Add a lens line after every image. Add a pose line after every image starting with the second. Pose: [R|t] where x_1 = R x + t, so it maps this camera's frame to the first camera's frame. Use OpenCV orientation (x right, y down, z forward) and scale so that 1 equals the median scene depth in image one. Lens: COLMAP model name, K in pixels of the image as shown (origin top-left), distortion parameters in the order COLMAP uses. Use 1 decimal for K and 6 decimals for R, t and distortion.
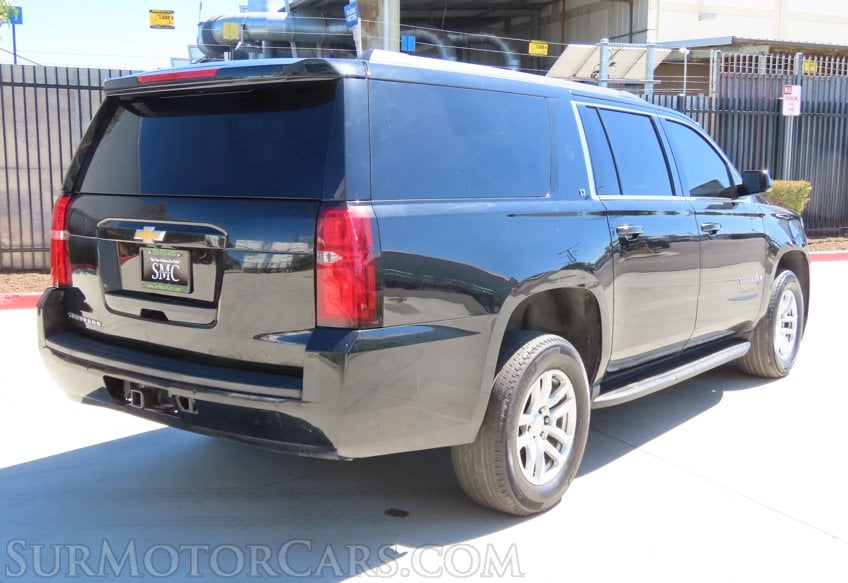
lens RADIAL K [[902.6, 0, 425.6], [0, 902.6, 293.7], [0, 0, 1]] dist [0.026183, 0.000000]
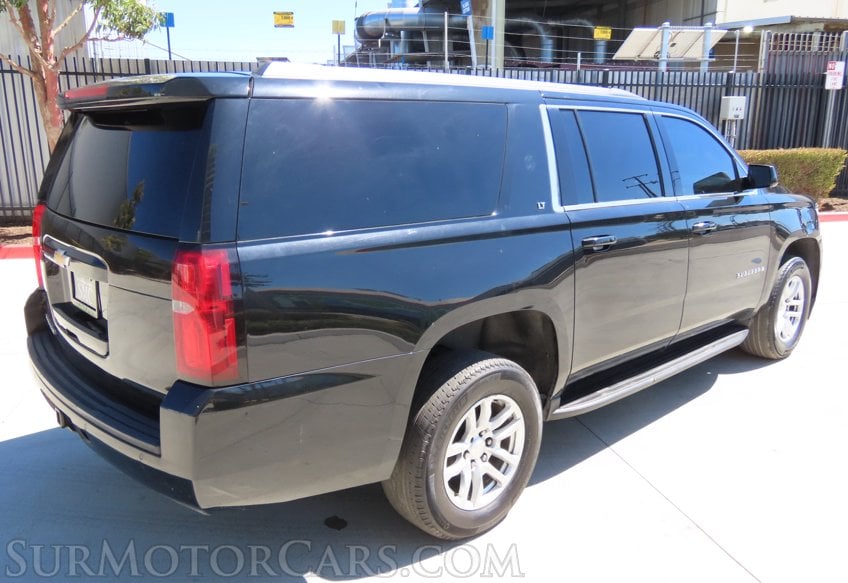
lens RADIAL K [[665.4, 0, 422.7], [0, 665.4, 290.7], [0, 0, 1]] dist [0.012712, 0.006046]
pose [[0.985760, 0.036108, -0.164234, 0.114644], [-0.018912, 0.994283, 0.105085, -0.063899], [0.167089, -0.100483, 0.980808, 0.192268]]
